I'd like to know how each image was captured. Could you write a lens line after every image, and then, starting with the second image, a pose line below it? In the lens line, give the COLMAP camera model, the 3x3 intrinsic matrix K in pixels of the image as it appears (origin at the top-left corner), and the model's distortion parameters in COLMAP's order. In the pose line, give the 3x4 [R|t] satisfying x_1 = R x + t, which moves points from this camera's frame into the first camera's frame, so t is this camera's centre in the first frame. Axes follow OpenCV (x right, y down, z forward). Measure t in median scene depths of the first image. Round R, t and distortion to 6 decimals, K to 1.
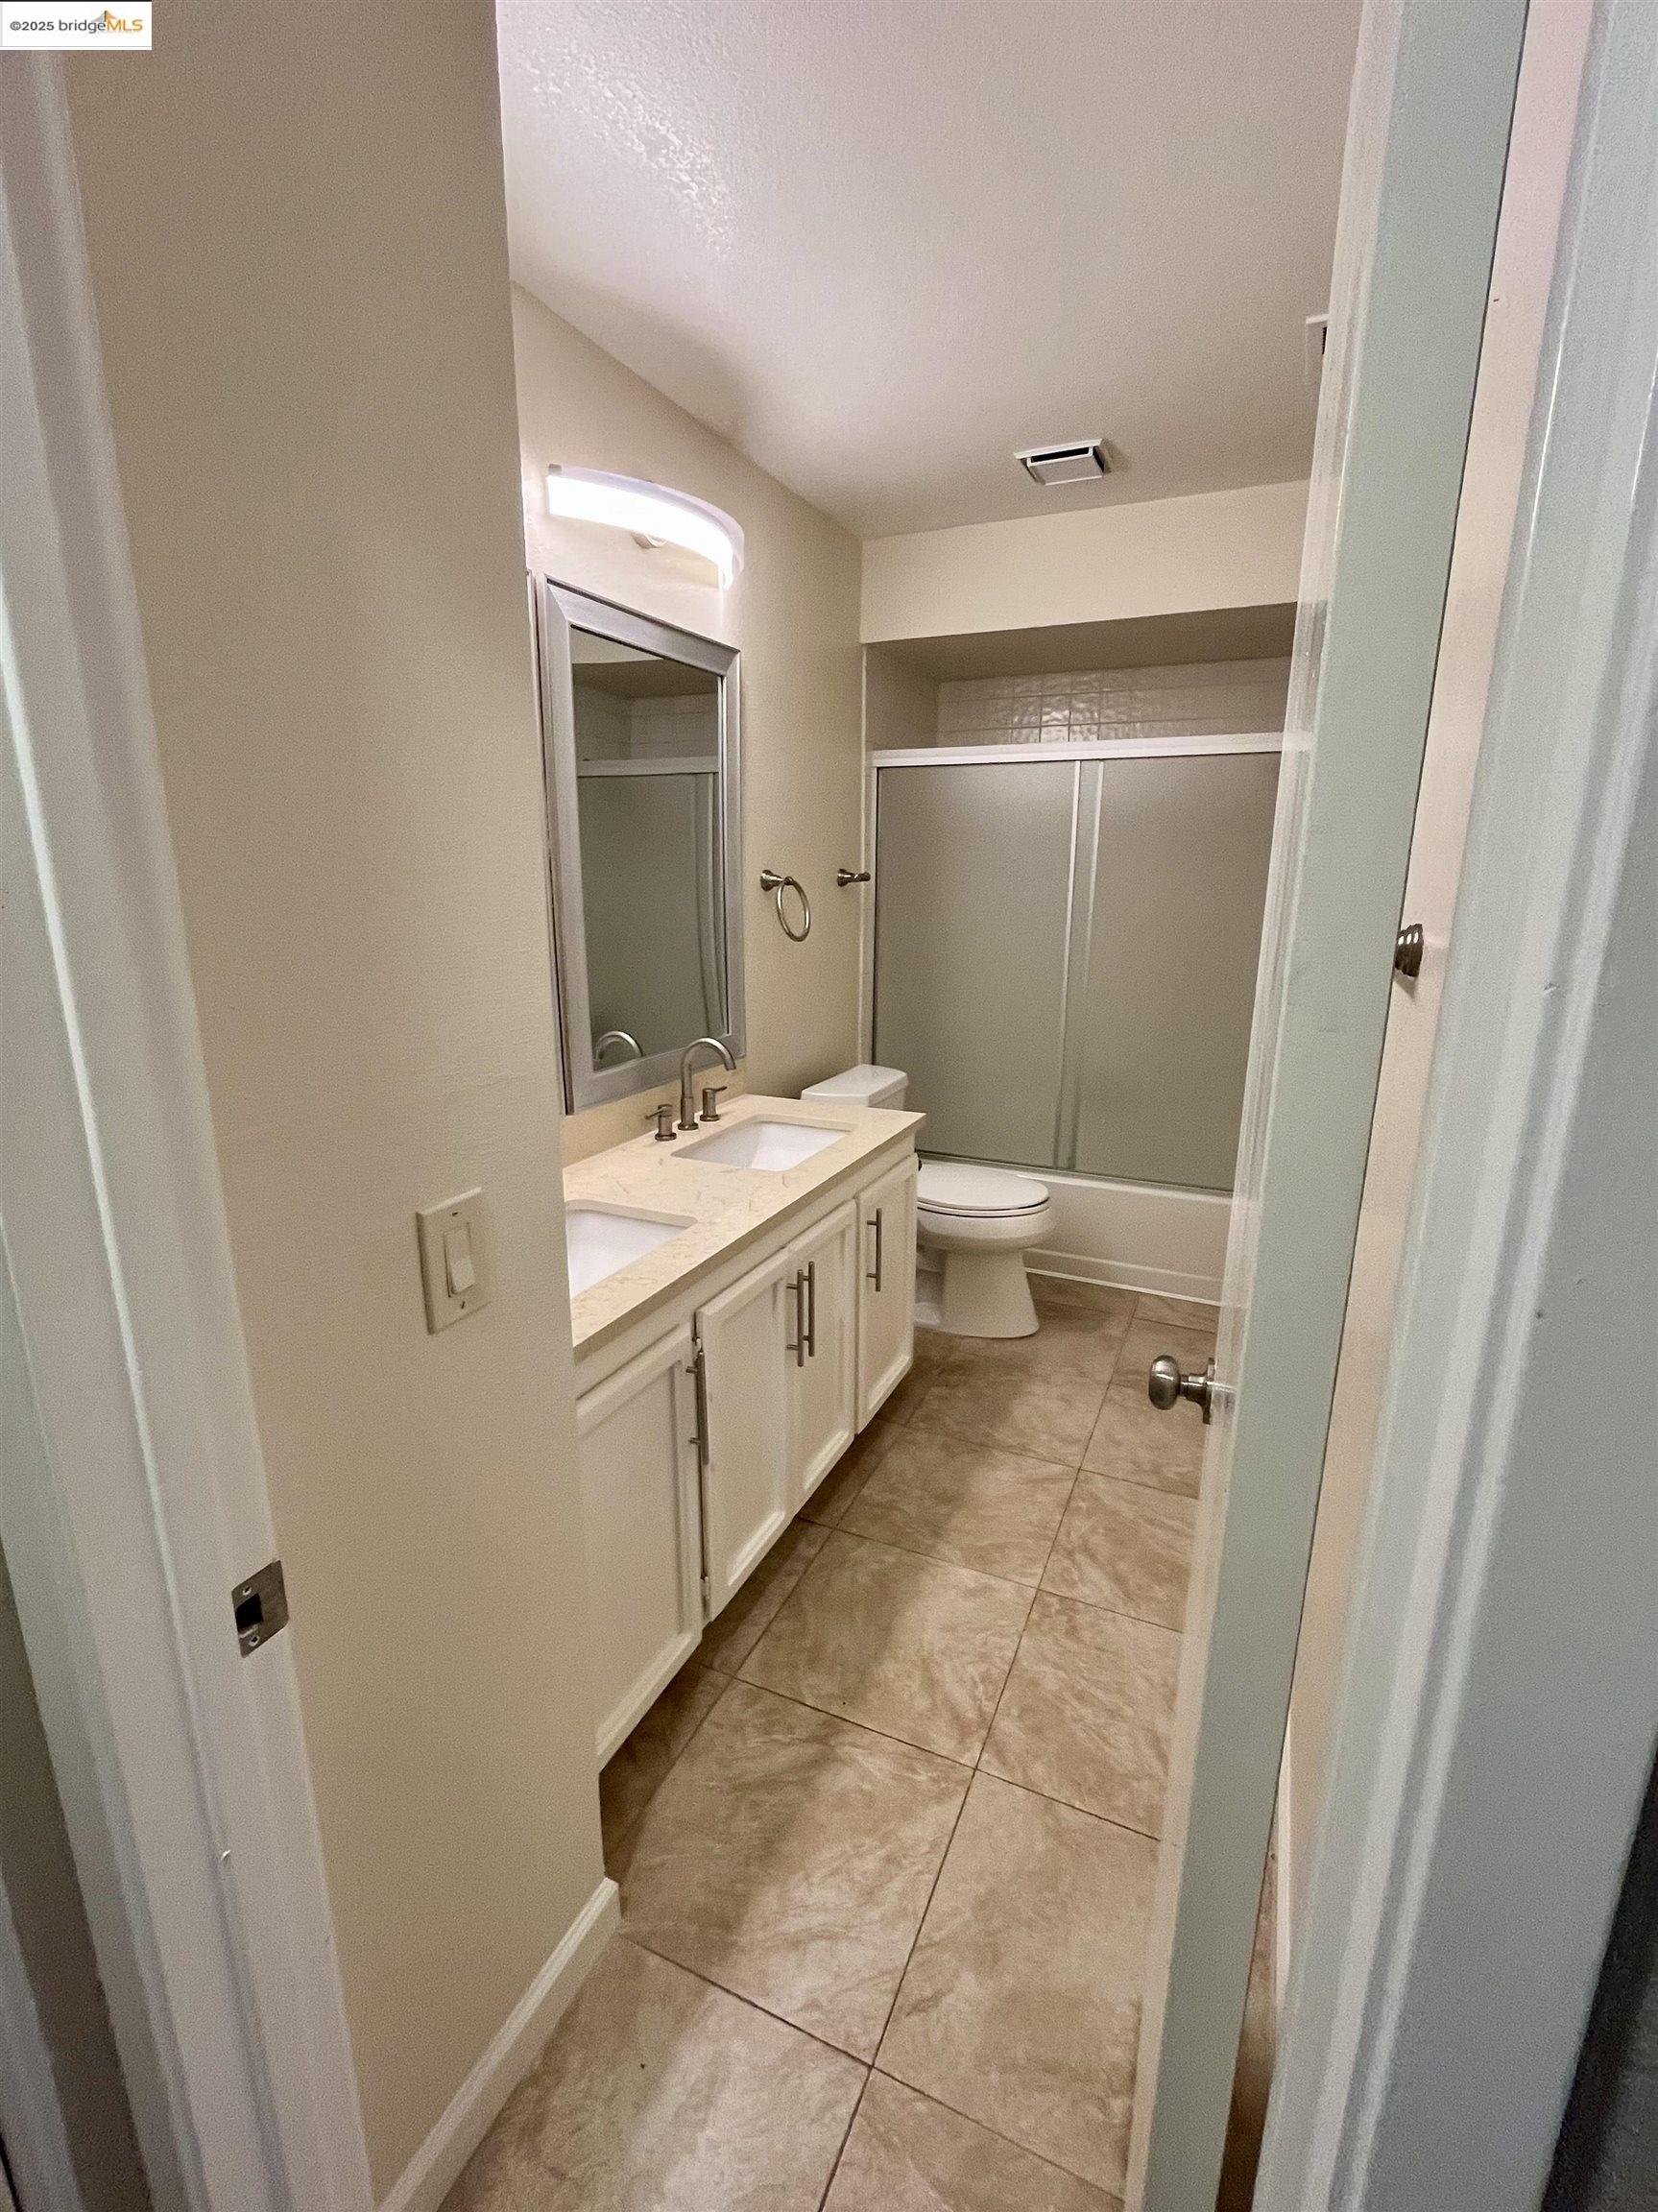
lens RADIAL K [[1013.3, 0, 822.3], [0, 1013.3, 1110.4], [0, 0, 1]] dist [0.003086, -0.000915]
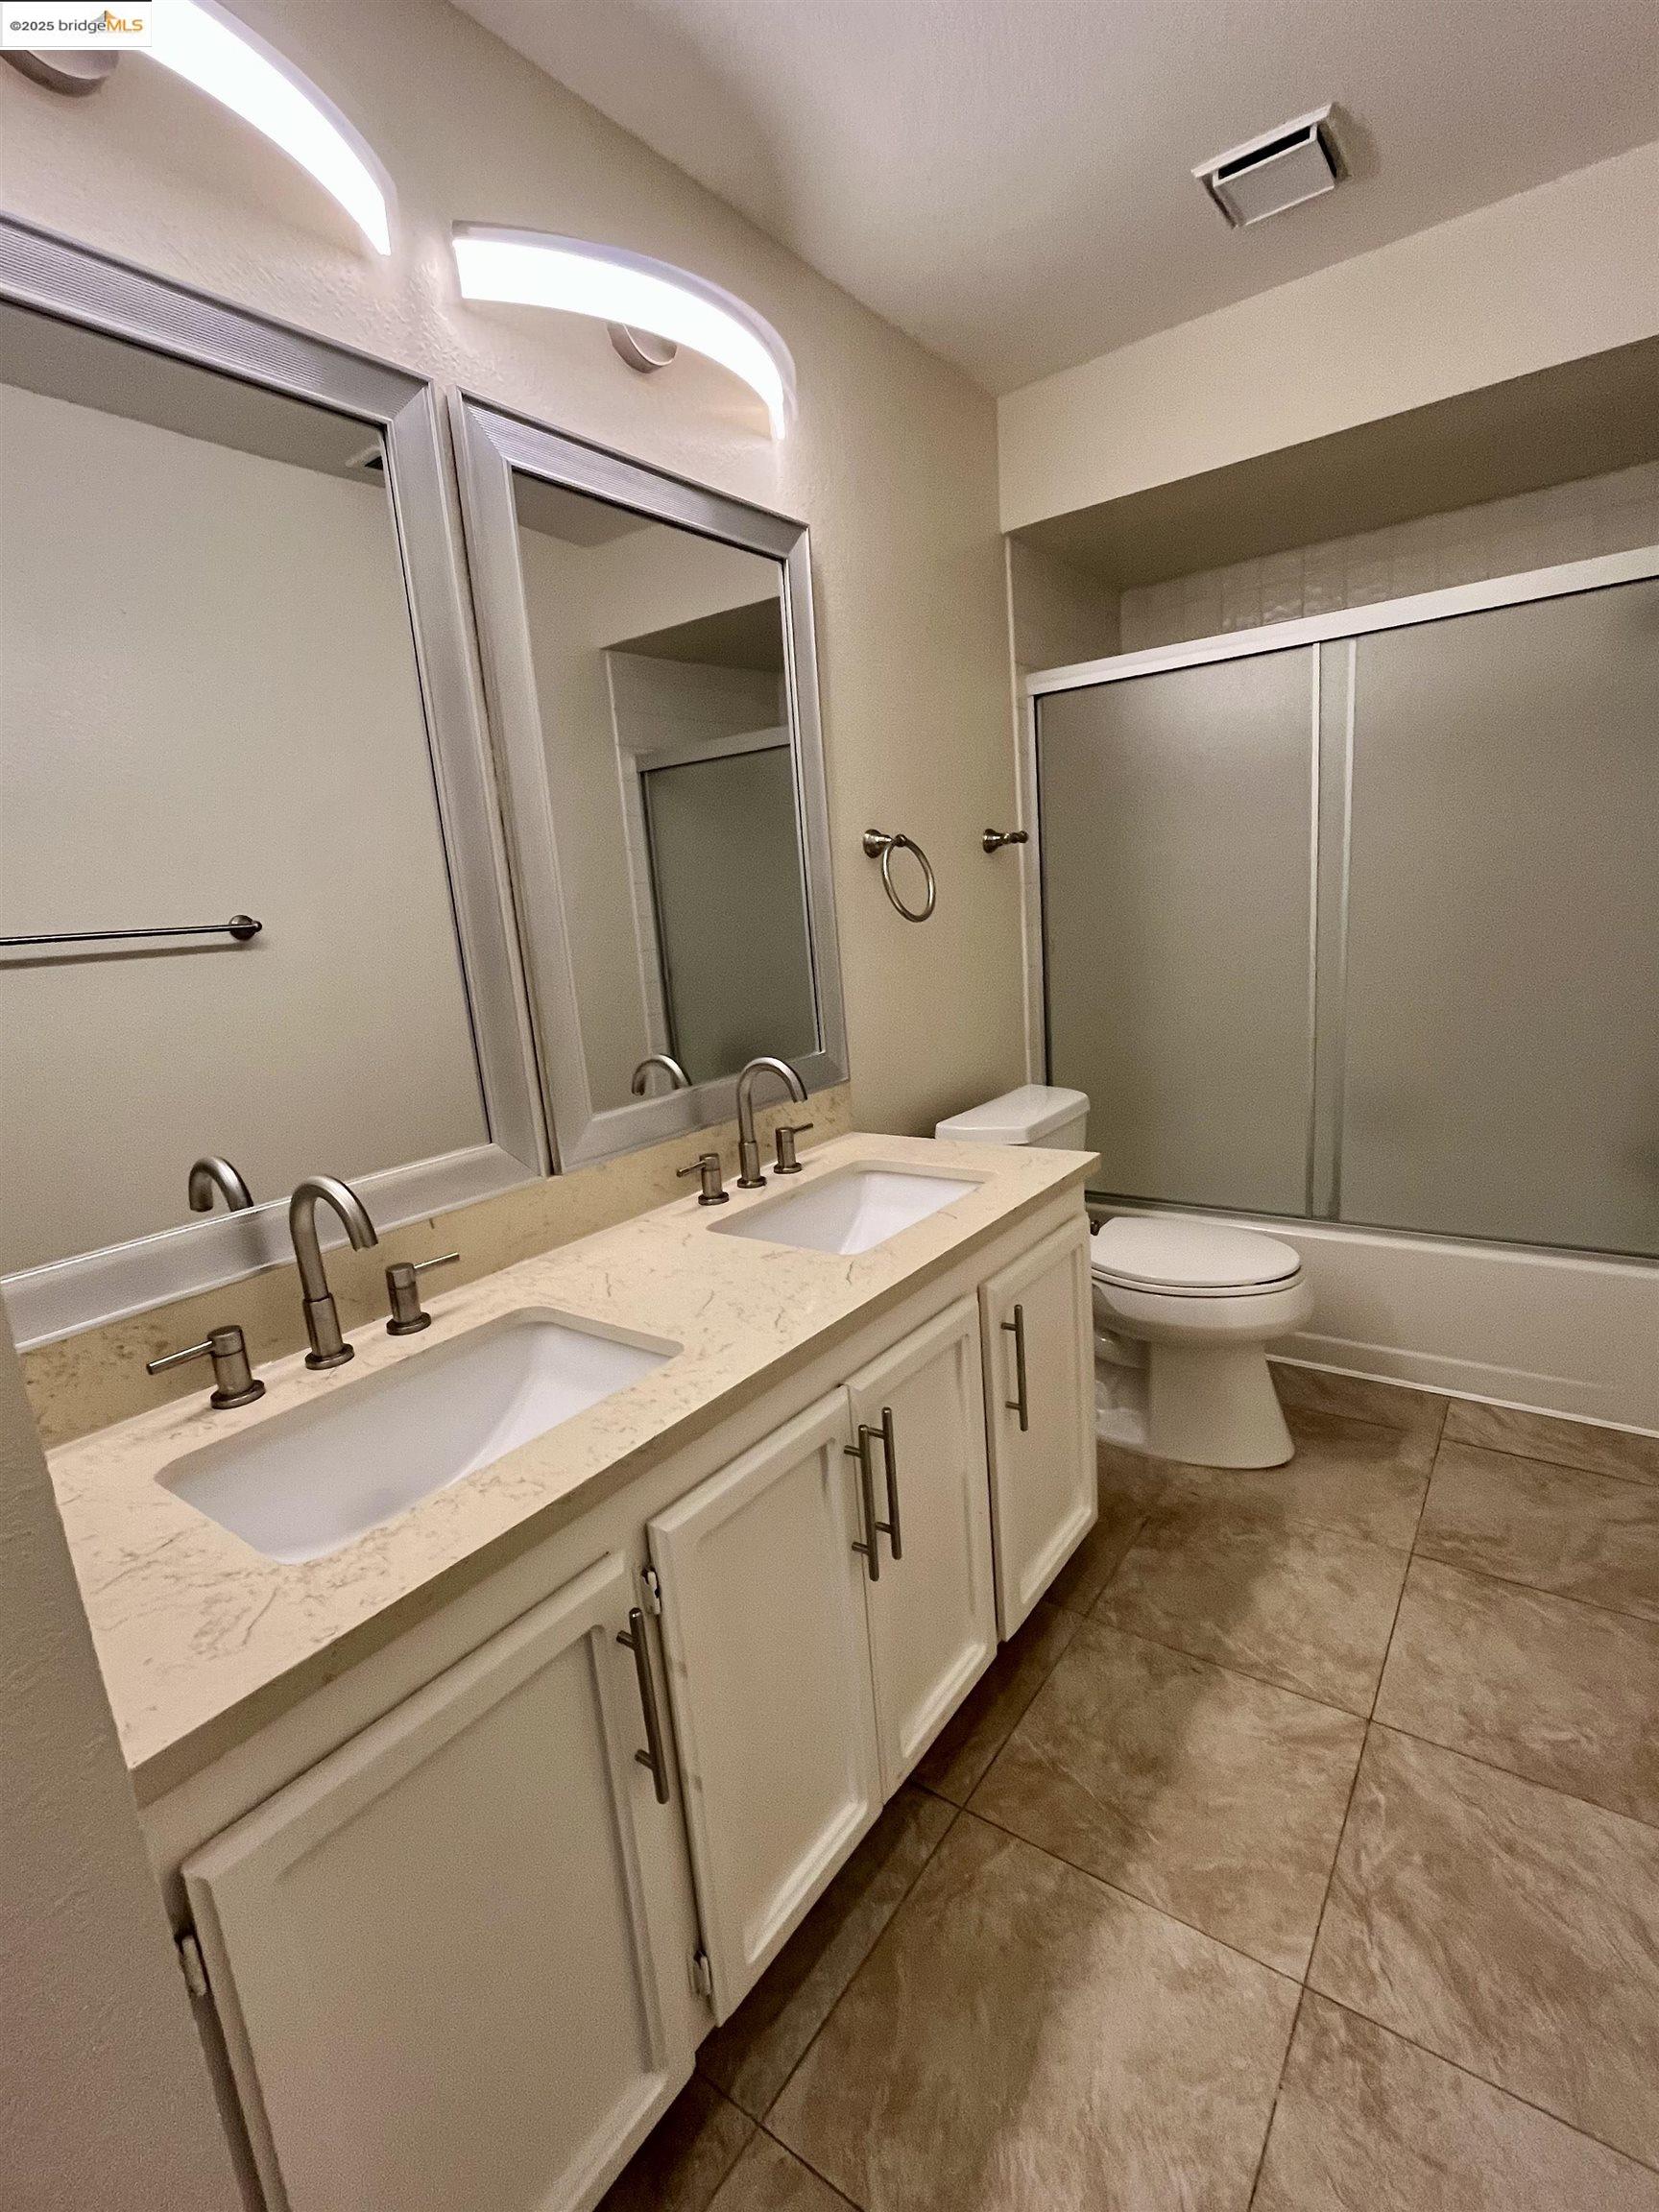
lens RADIAL K [[1013.3, 0, 839.0], [0, 1013.3, 1107.4], [0, 0, 1]] dist [0.003086, -0.000915]
pose [[0.977269, -0.038084, -0.208556, 0.079320], [0.032215, 0.998986, -0.031466, -0.012604], [0.209543, 0.024032, 0.977504, 0.314471]]
